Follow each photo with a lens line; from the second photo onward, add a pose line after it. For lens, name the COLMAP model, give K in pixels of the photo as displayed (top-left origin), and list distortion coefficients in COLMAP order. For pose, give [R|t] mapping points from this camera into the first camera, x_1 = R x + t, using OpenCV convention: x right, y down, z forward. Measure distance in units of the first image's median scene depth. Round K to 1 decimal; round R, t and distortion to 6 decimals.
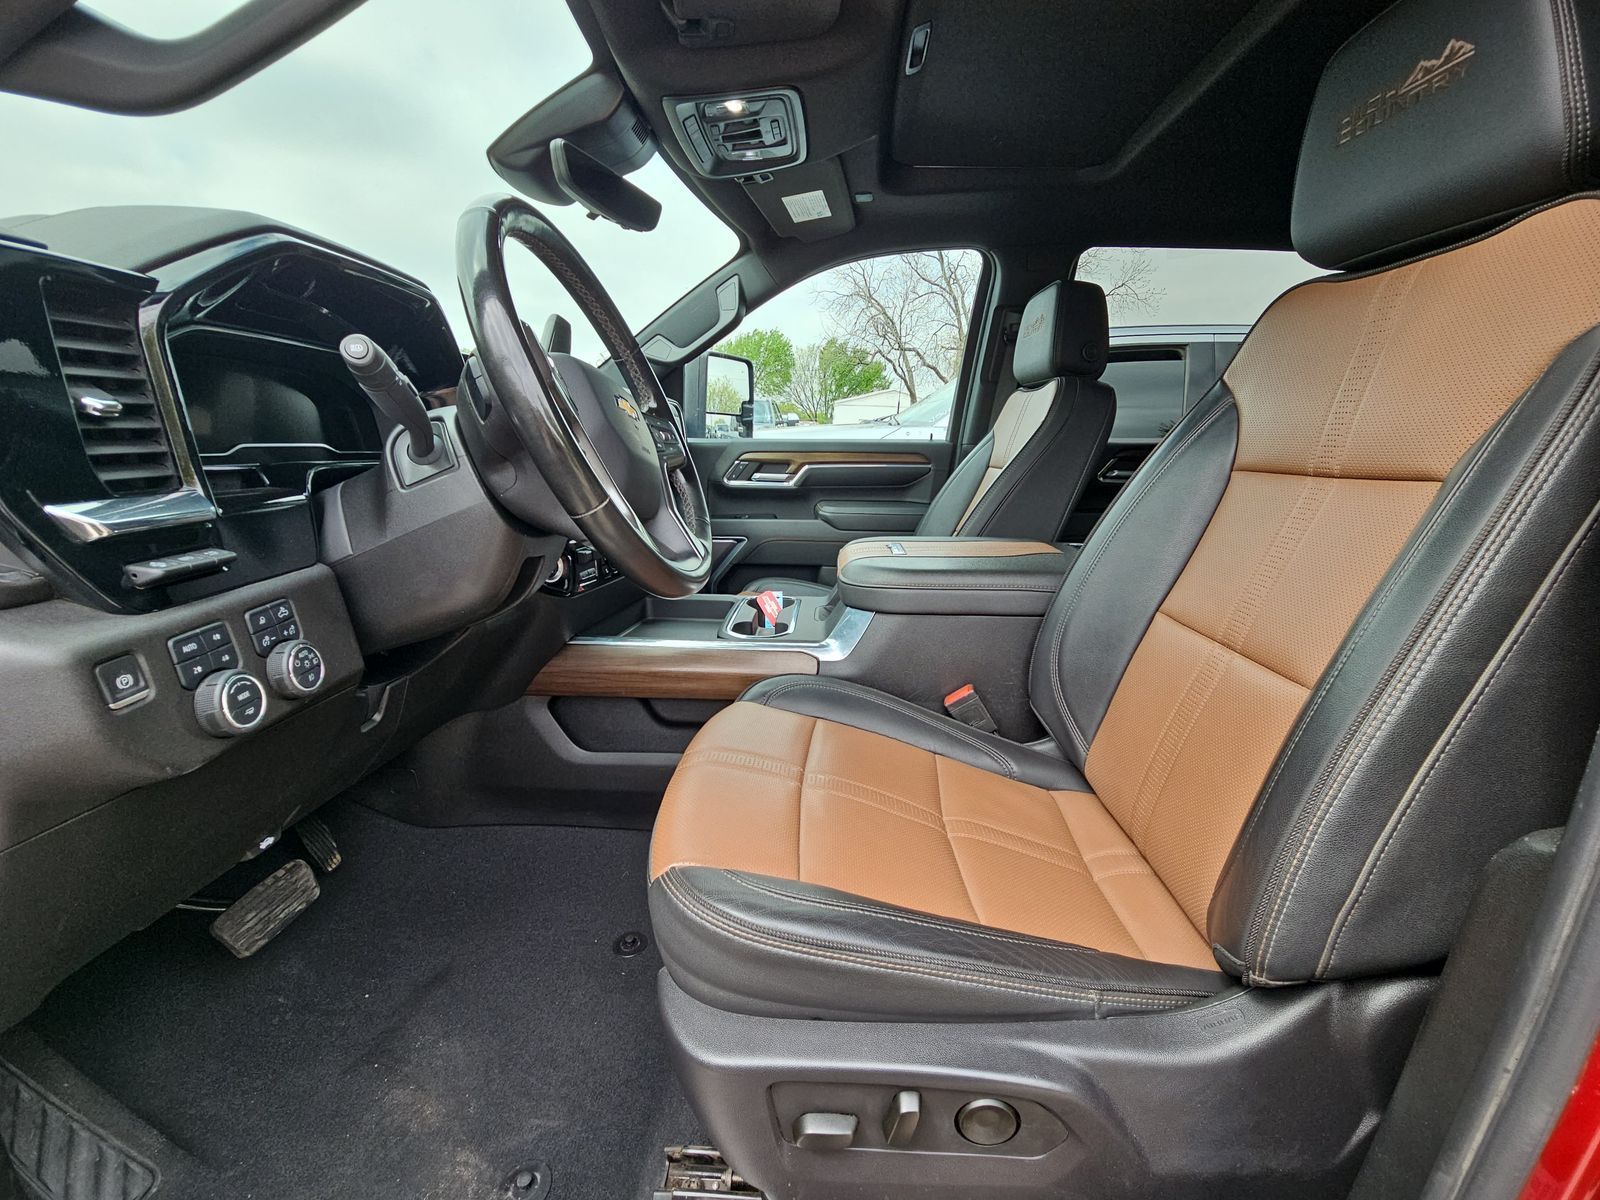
lens RADIAL K [[652.4, 0, 800.0], [0, 652.4, 600.0], [0, 0, 1]] dist [-0.002274, -0.003089]
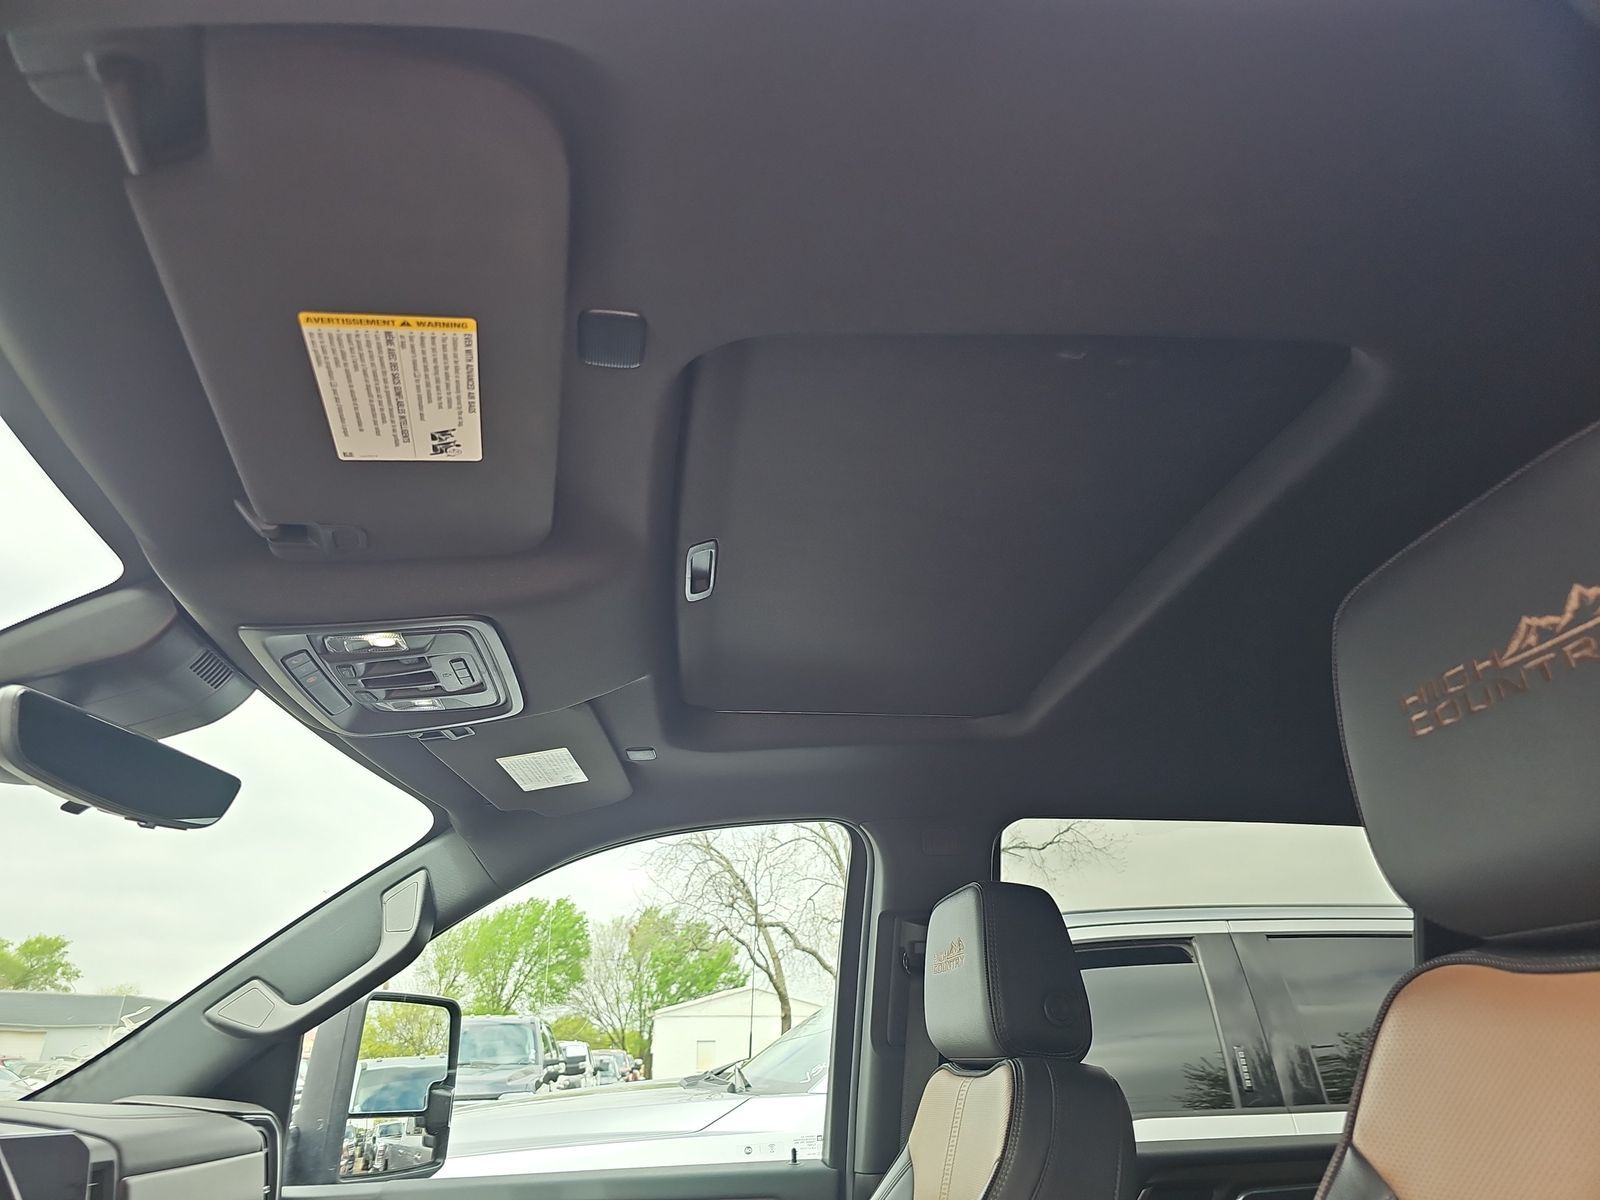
lens RADIAL K [[1024.8, 0, 800.0], [0, 1024.8, 600.0], [0, 0, 1]] dist [0.006298, -0.000149]
pose [[0.984696, 0.023122, 0.172738, 0.065661], [0.087498, 0.791597, -0.604746, -0.126097], [-0.150722, 0.610606, 0.777460, 0.132803]]
